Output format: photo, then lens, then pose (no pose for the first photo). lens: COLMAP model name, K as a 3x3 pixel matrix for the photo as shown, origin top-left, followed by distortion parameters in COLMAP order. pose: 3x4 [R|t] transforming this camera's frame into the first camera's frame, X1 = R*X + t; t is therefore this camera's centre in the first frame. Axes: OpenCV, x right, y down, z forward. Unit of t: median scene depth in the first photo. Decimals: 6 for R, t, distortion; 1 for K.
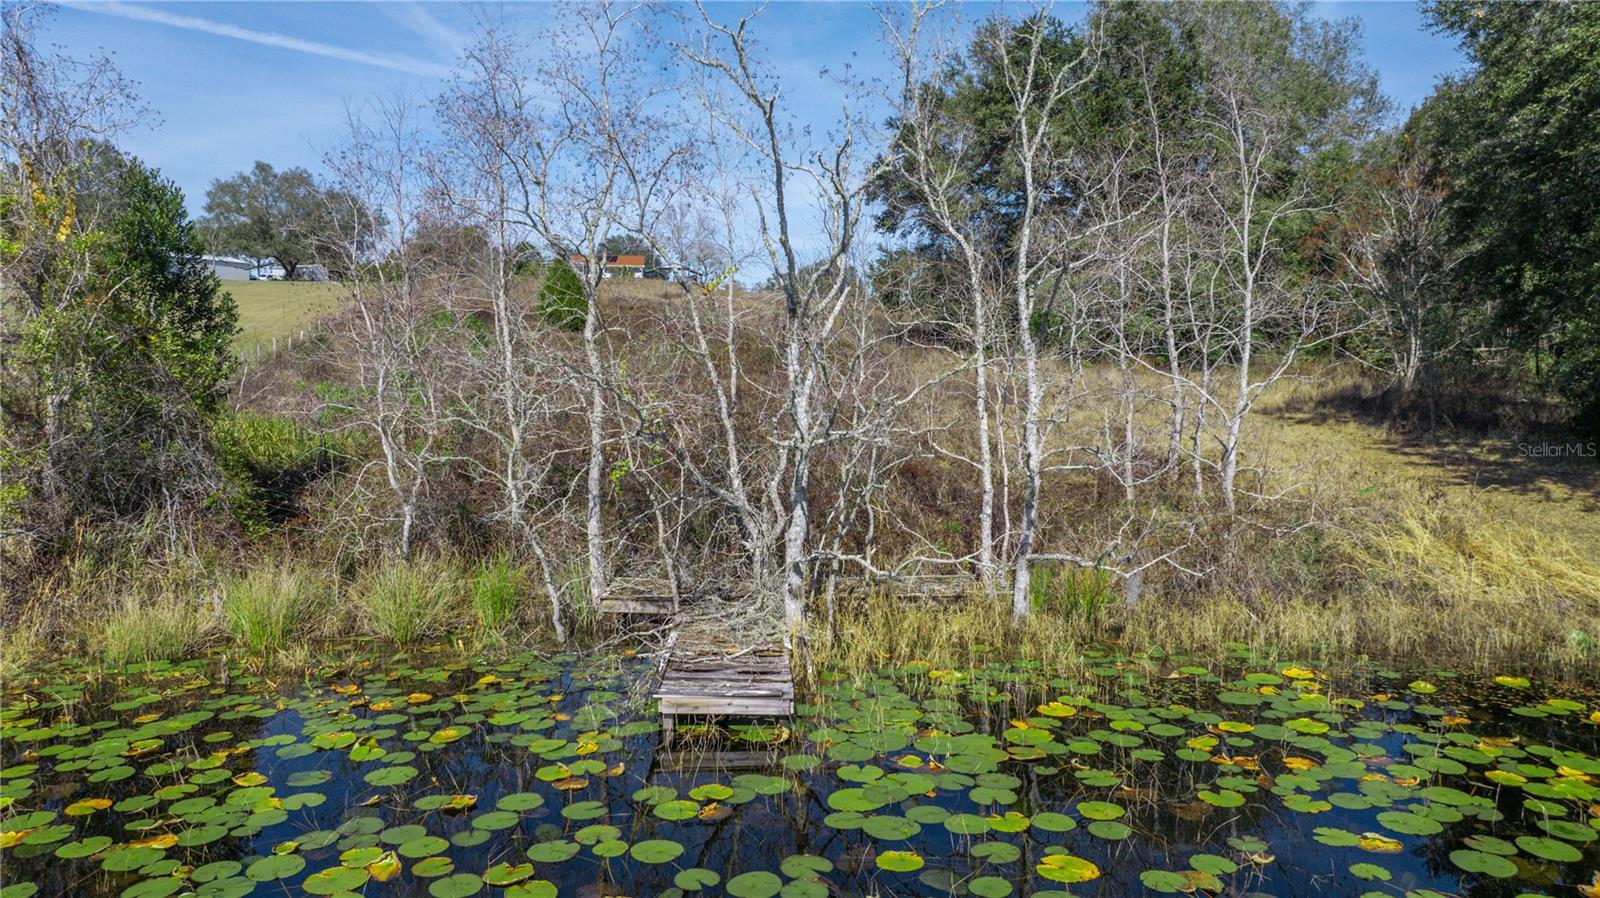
lens RADIAL K [[1098.3, 0, 800.0], [0, 1098.3, 449.0], [0, 0, 1]] dist [-0.036864, 0.031015]
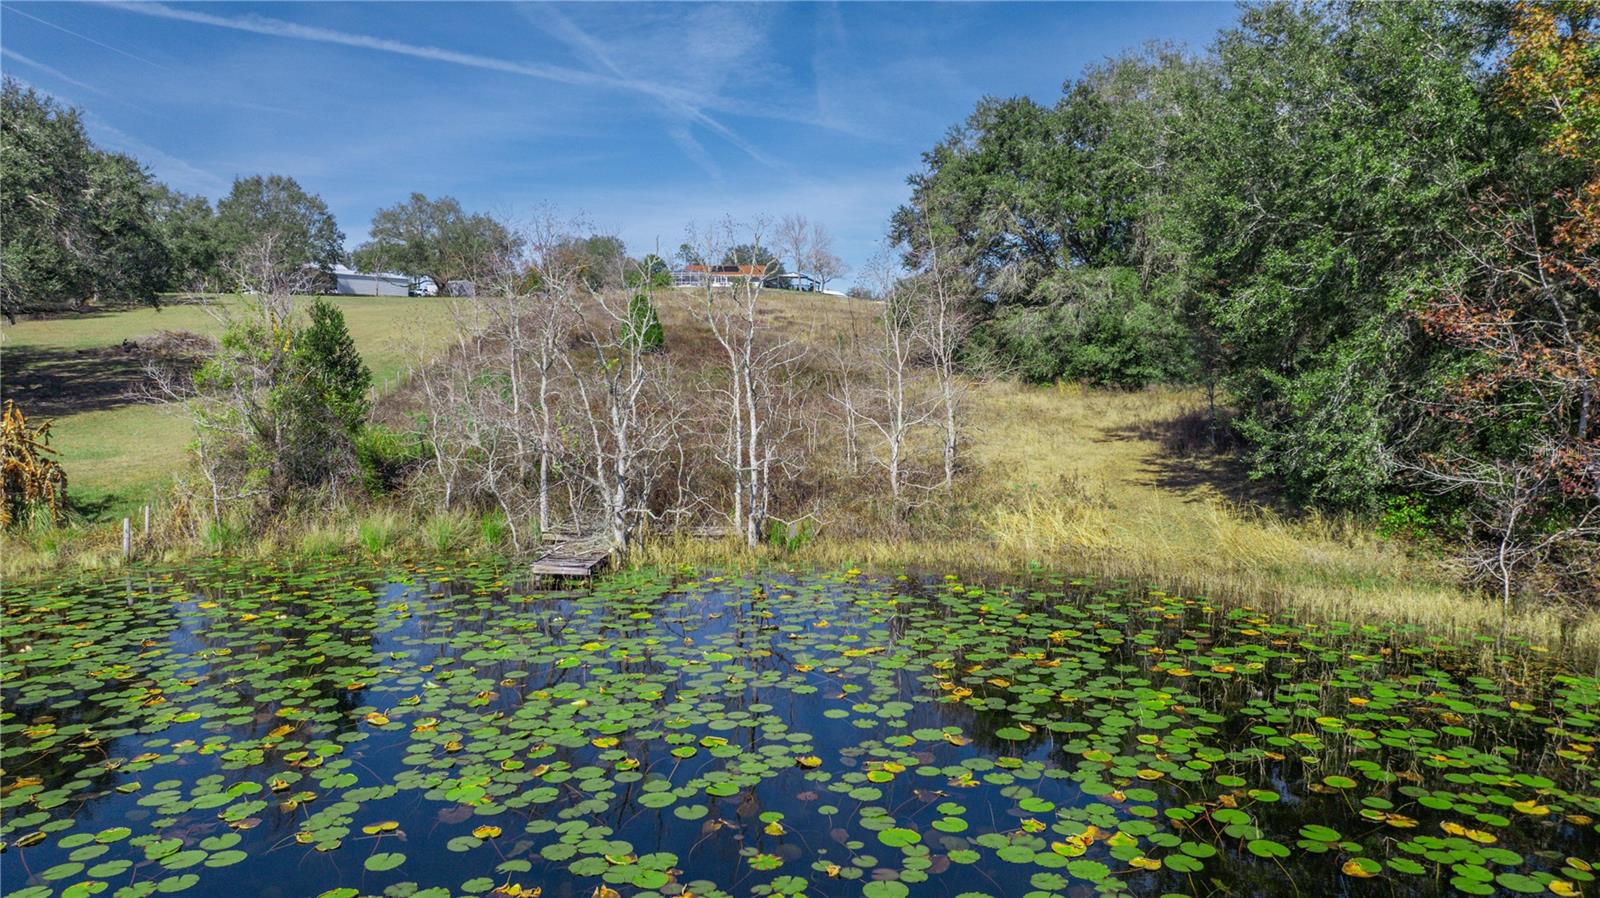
lens RADIAL K [[1110.7, 0, 800.0], [0, 1110.7, 449.0], [0, 0, 1]] dist [-0.039041, 0.042819]
pose [[0.991496, 0.012773, -0.129508, 0.486802], [-0.012846, 0.999917, 0.000268, -0.016179], [0.129501, 0.001398, 0.991578, -0.822752]]
